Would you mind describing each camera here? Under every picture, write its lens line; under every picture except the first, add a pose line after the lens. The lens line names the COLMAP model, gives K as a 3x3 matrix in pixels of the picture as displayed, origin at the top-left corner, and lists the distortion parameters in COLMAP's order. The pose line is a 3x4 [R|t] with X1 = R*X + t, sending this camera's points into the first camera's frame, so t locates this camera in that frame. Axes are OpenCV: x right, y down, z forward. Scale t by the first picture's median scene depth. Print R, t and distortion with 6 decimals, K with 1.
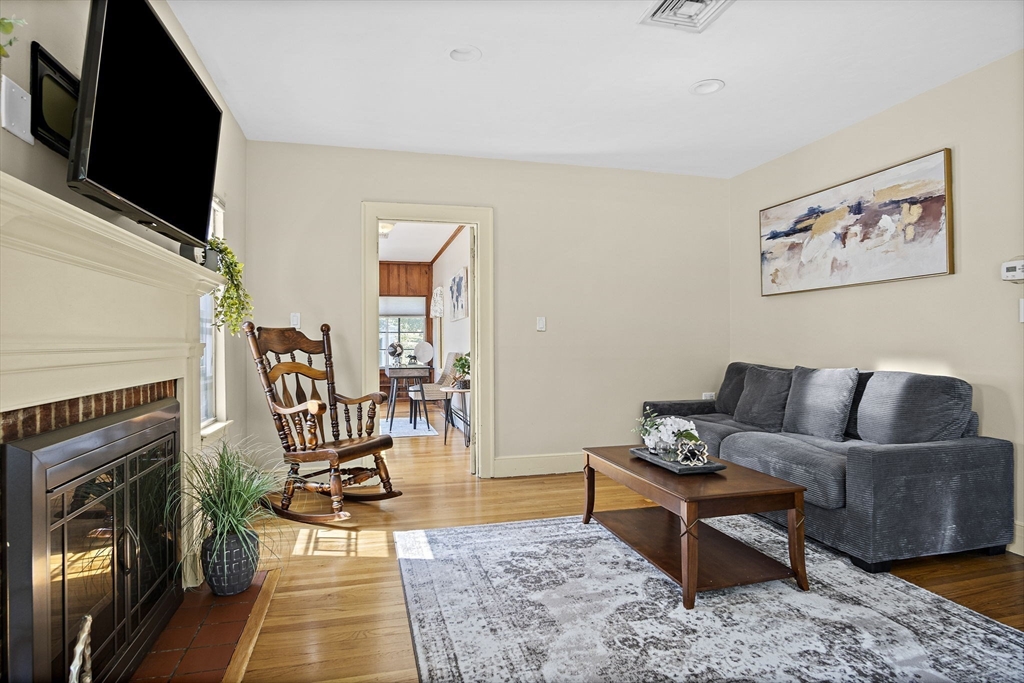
lens RADIAL K [[552.3, 0, 504.1], [0, 552.3, 341.8], [0, 0, 1]] dist [-0.016602, 0.001867]
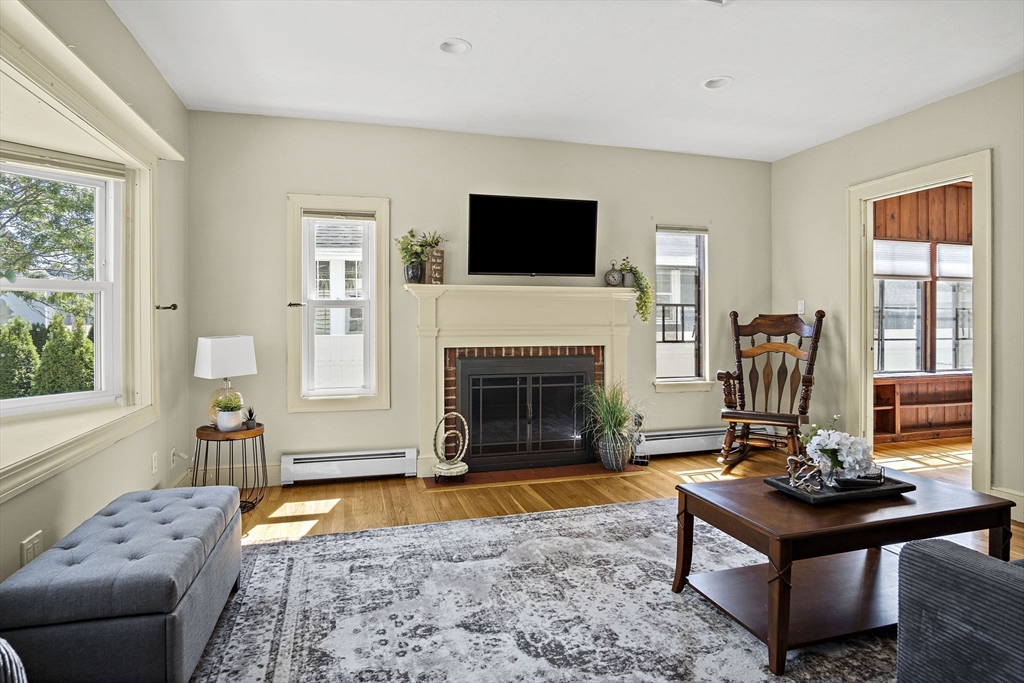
lens RADIAL K [[552.3, 0, 509.4], [0, 552.3, 331.1], [0, 0, 1]] dist [-0.016602, 0.001867]
pose [[0.026437, 0.019419, -0.999462, 1.339076], [0.000270, 0.999811, 0.019433, -0.021554], [0.999650, -0.000784, 0.026426, 0.660032]]
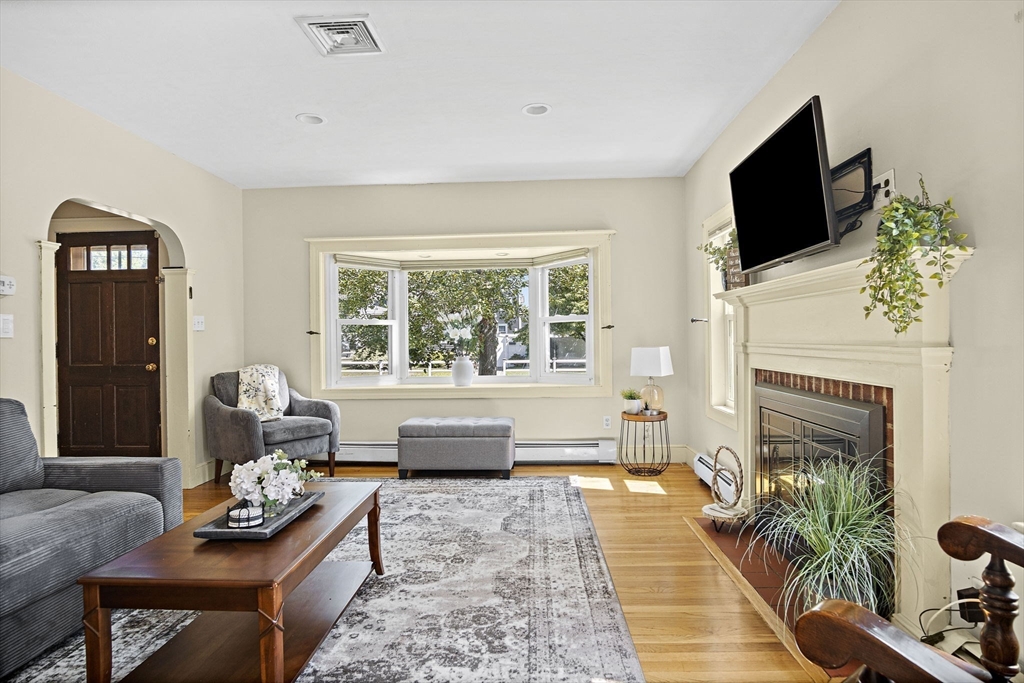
lens RADIAL K [[552.3, 0, 517.4], [0, 552.3, 339.8], [0, 0, 1]] dist [-0.016602, 0.001867]
pose [[-0.960110, 0.016629, 0.279127, -0.288992], [0.018777, 0.999811, 0.005024, -0.023904], [-0.278990, 0.010065, -0.960241, 2.053004]]
